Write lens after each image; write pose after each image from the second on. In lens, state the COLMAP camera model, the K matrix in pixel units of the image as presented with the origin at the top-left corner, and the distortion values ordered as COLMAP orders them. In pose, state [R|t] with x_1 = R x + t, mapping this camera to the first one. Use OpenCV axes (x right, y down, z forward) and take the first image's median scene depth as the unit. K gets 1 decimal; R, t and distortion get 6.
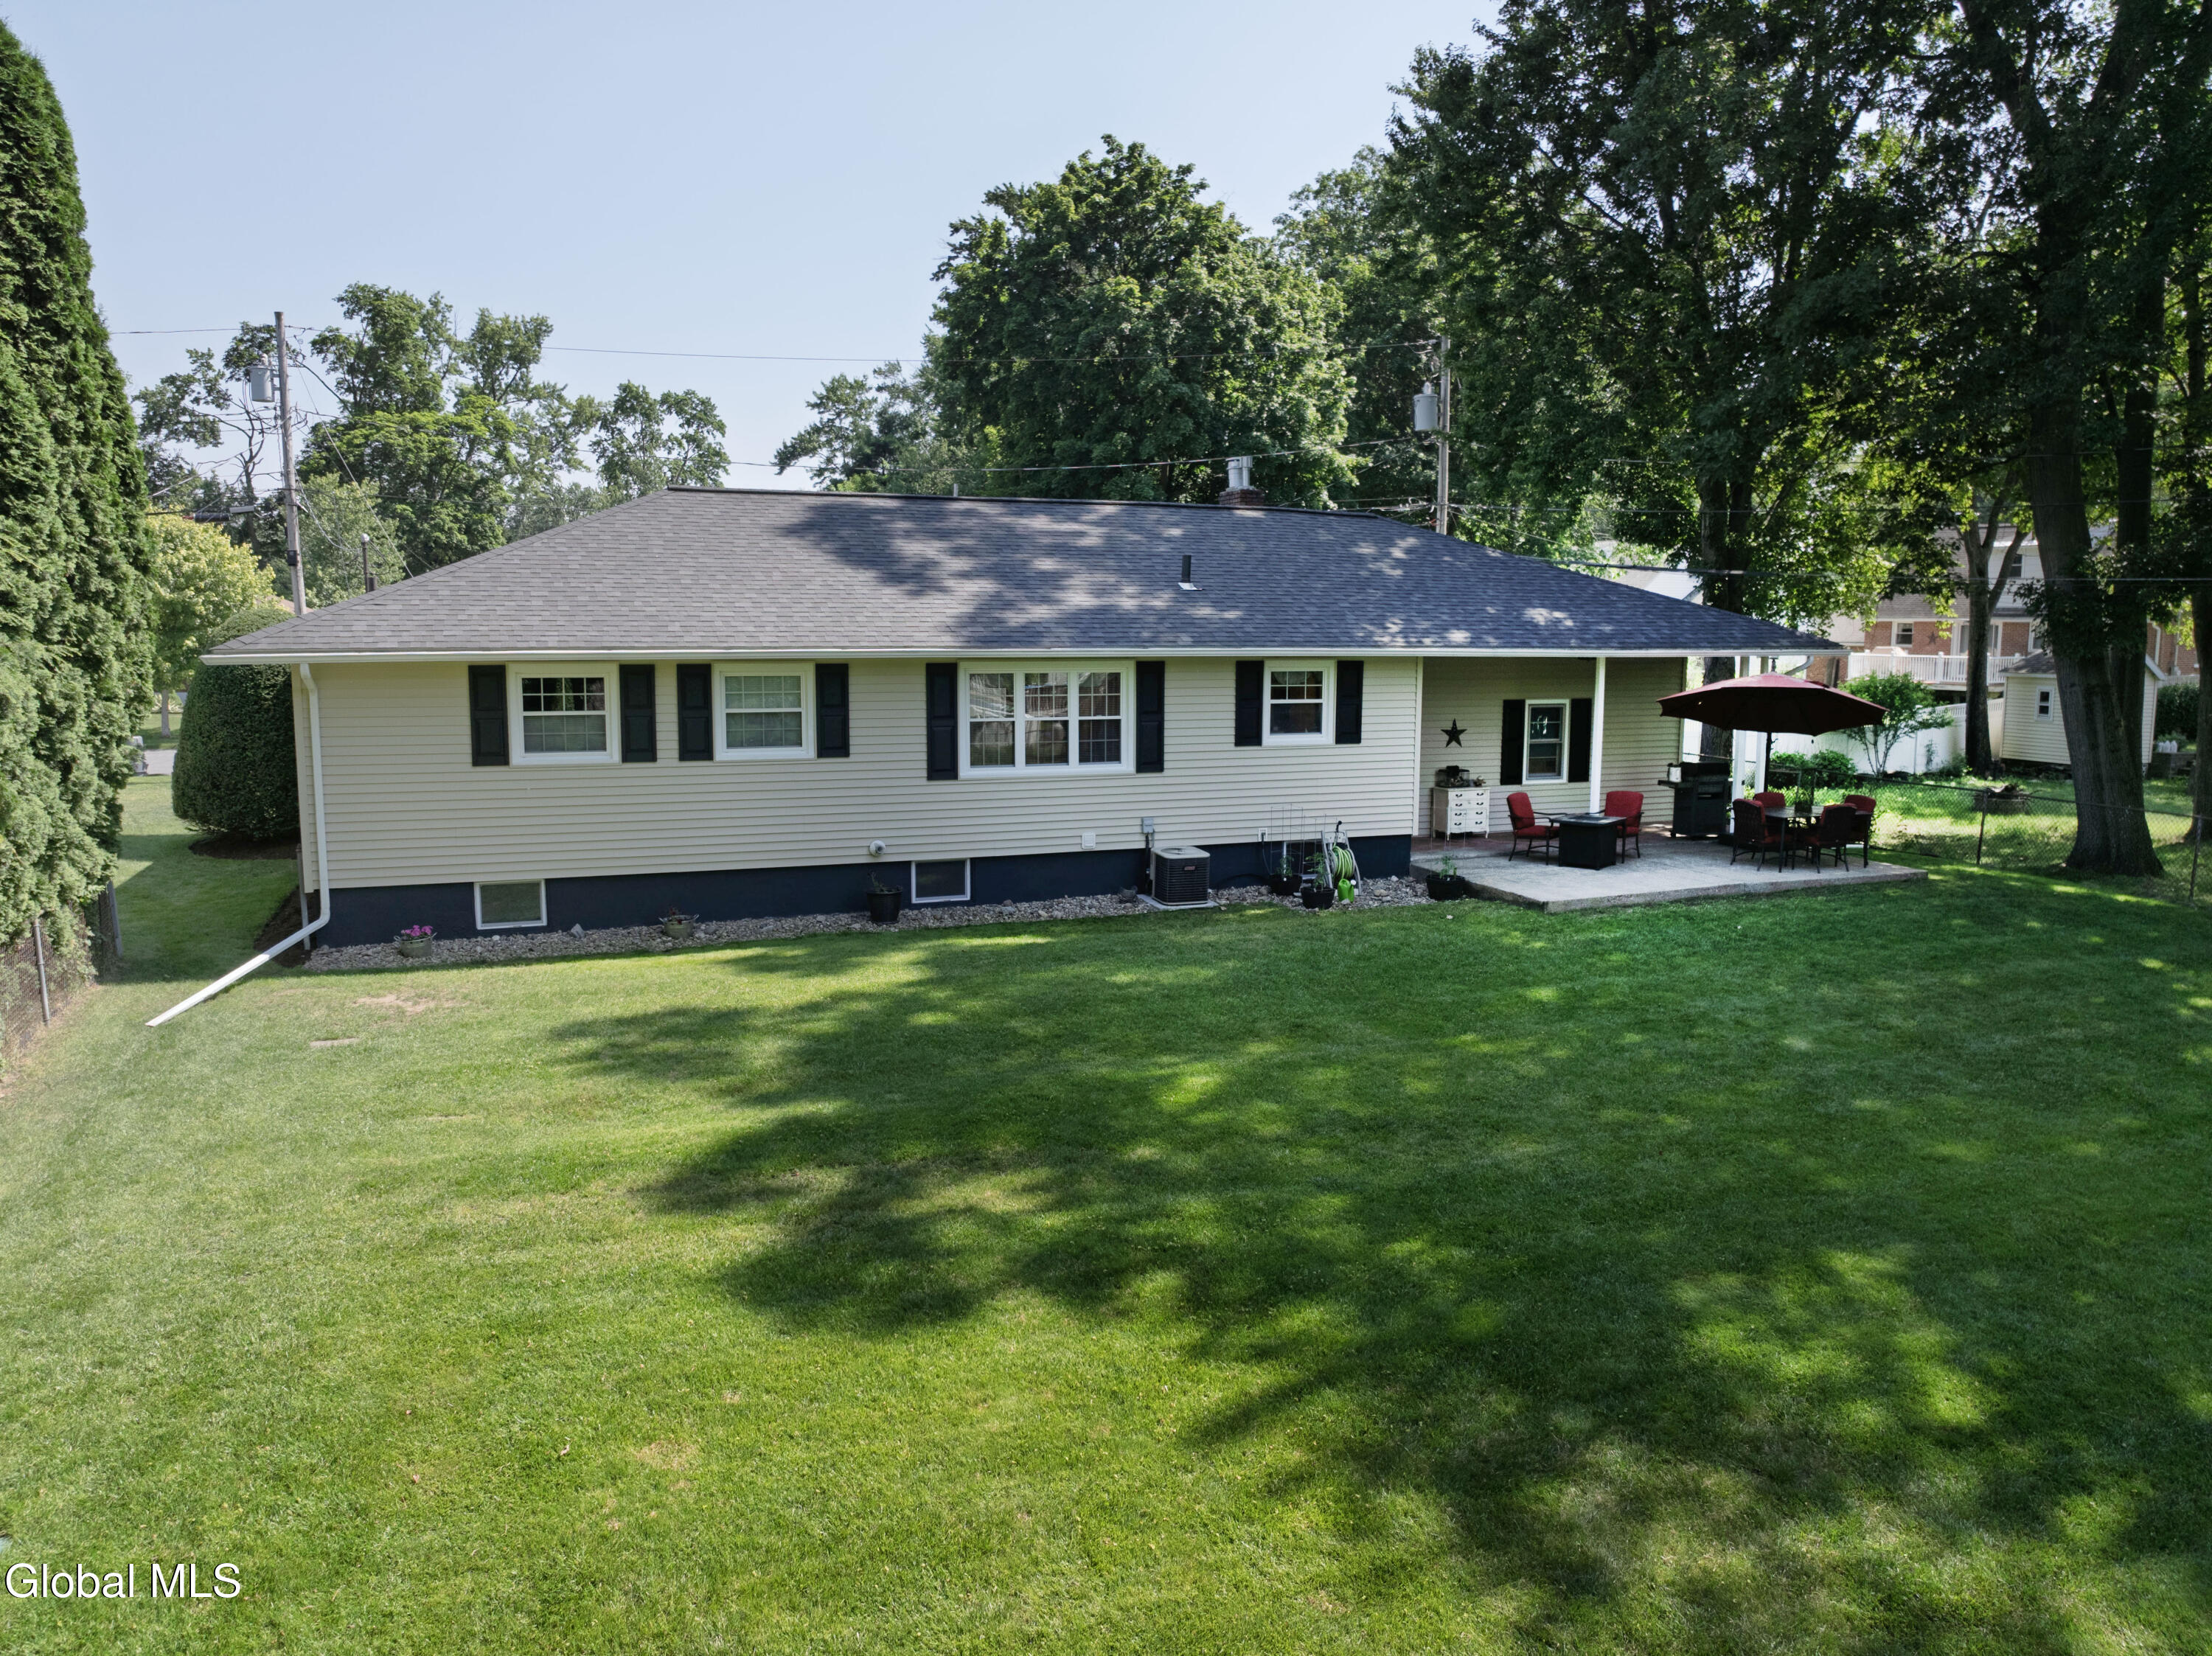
lens RADIAL K [[1551.0, 0, 1106.0], [0, 1551.0, 828.0], [0, 0, 1]] dist [-0.003022, -0.000241]
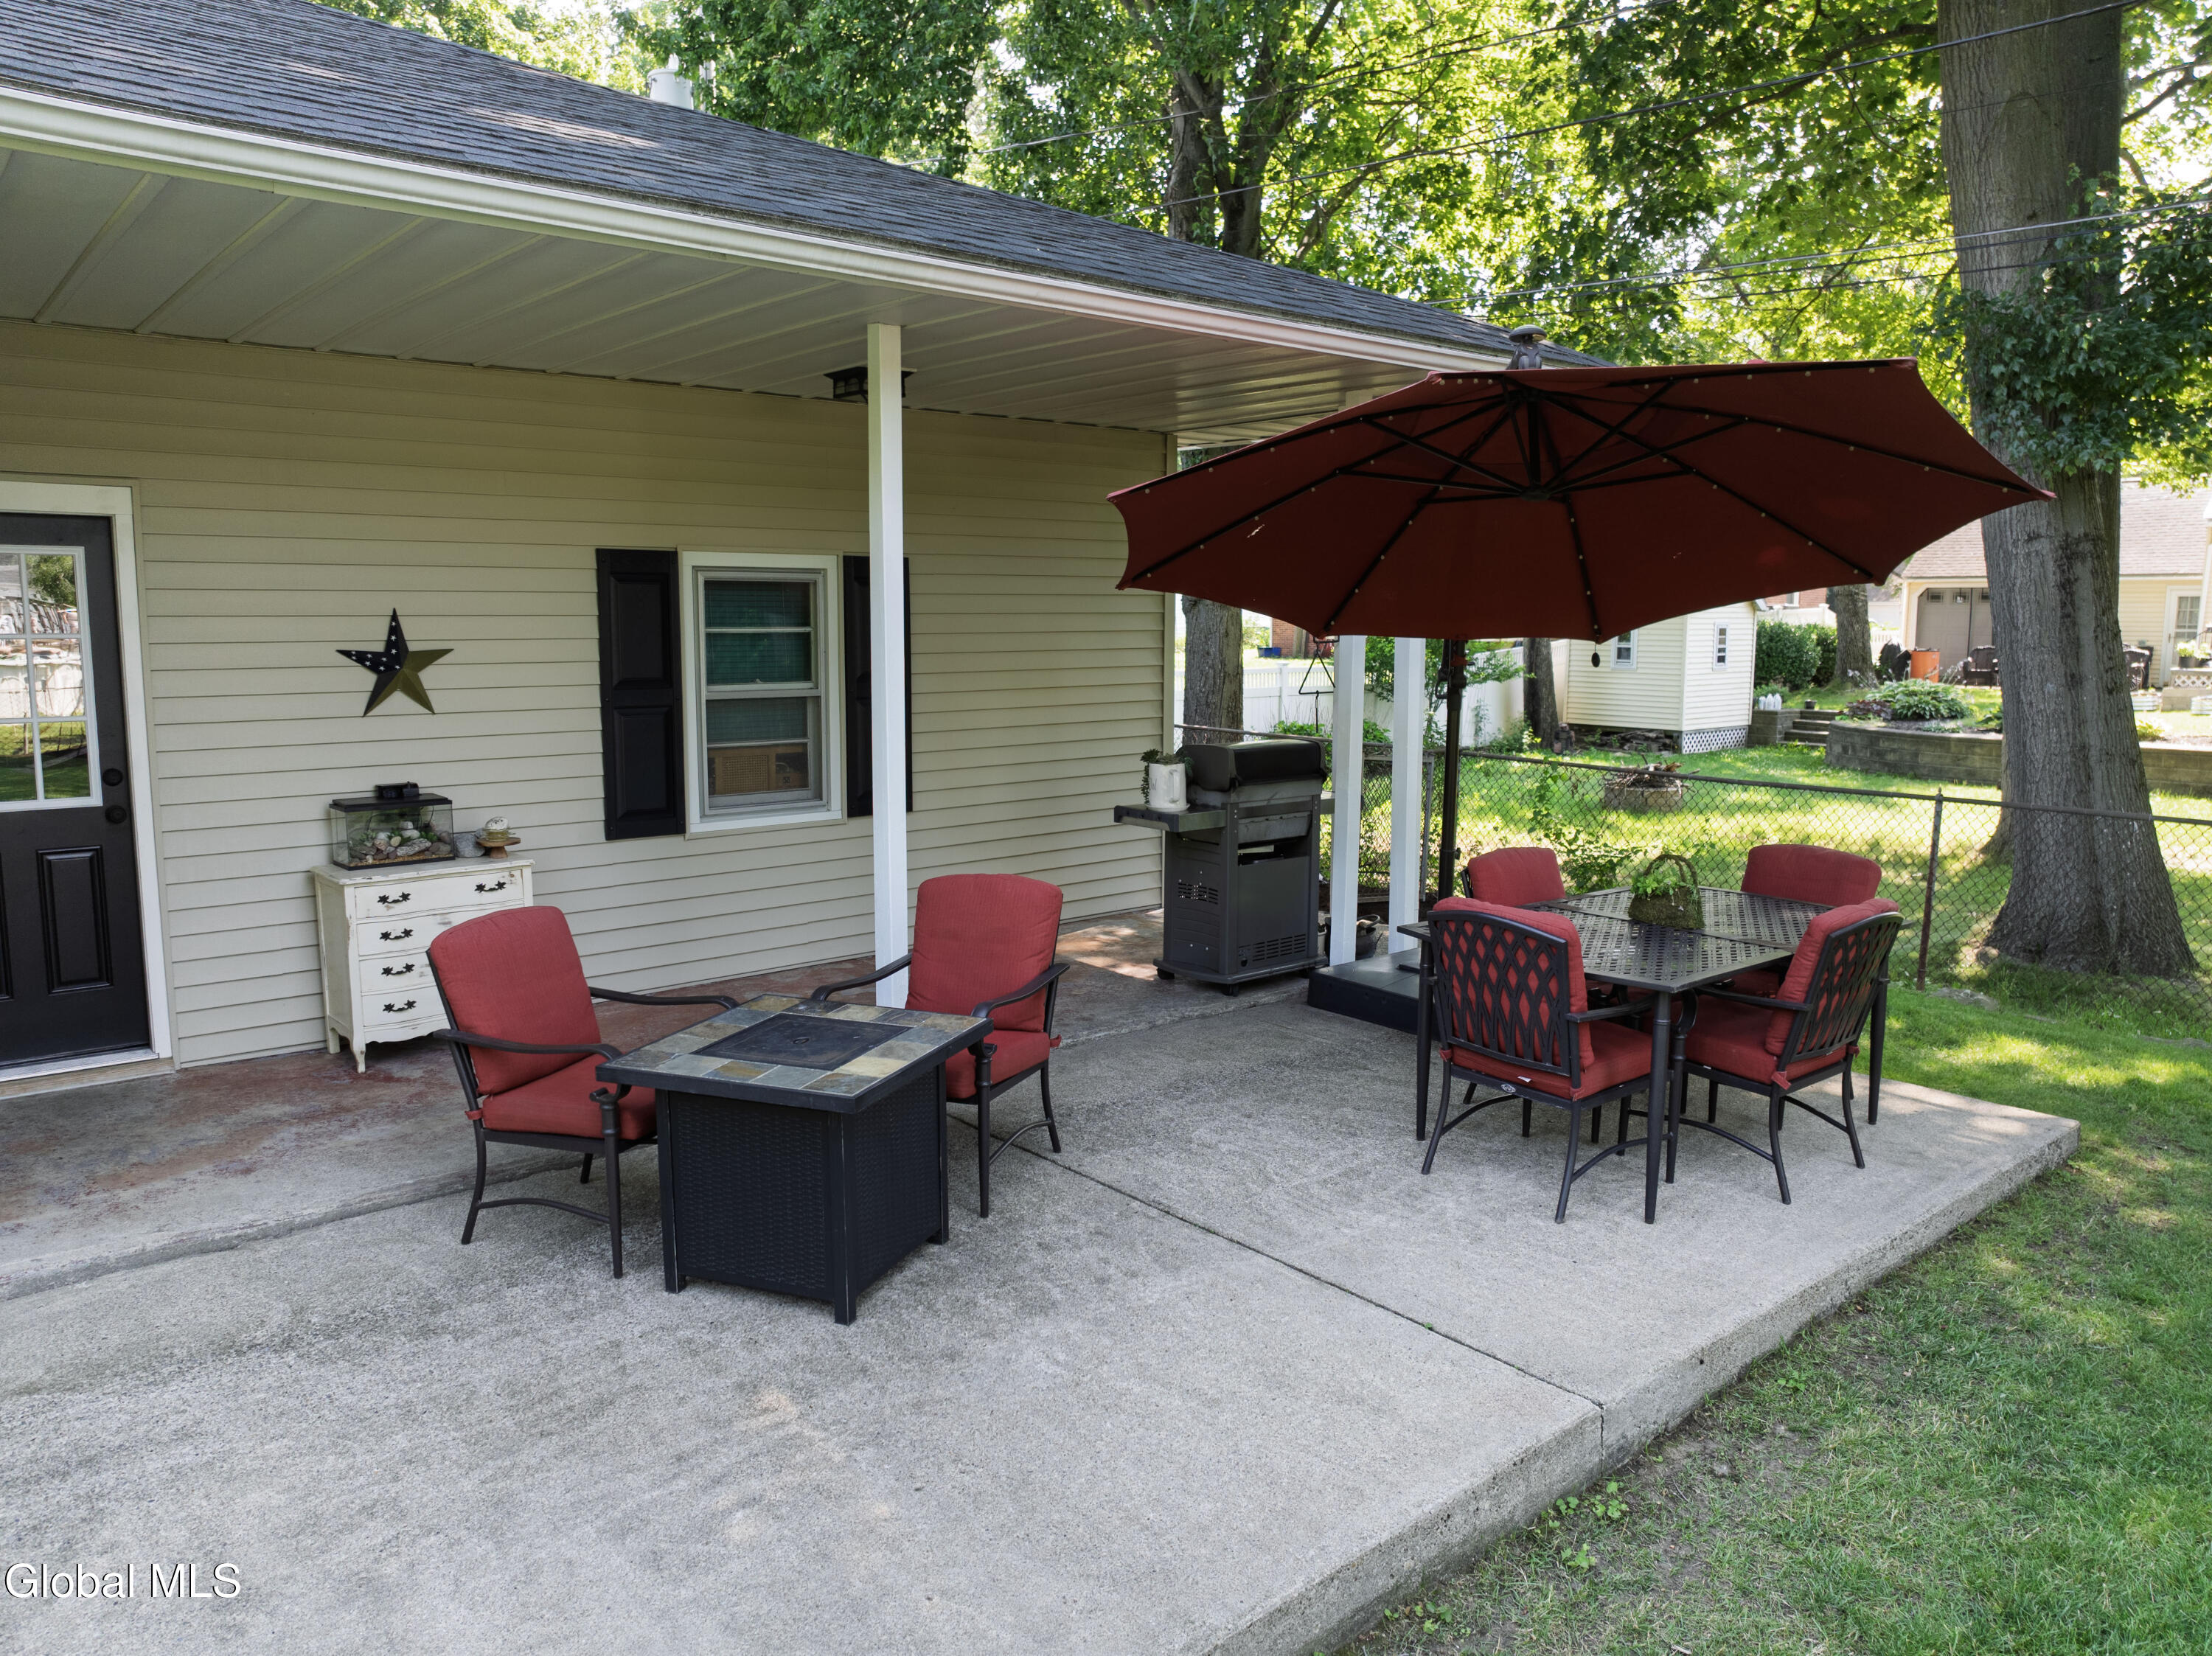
lens RADIAL K [[1551.0, 0, 1106.0], [0, 1551.0, 828.0], [0, 0, 1]] dist [-0.003022, -0.000241]
pose [[0.949868, -0.047150, 0.309074, 0.257566], [0.044904, 0.998888, 0.014381, -0.030741], [-0.309409, 0.000219, 0.950929, 0.703673]]
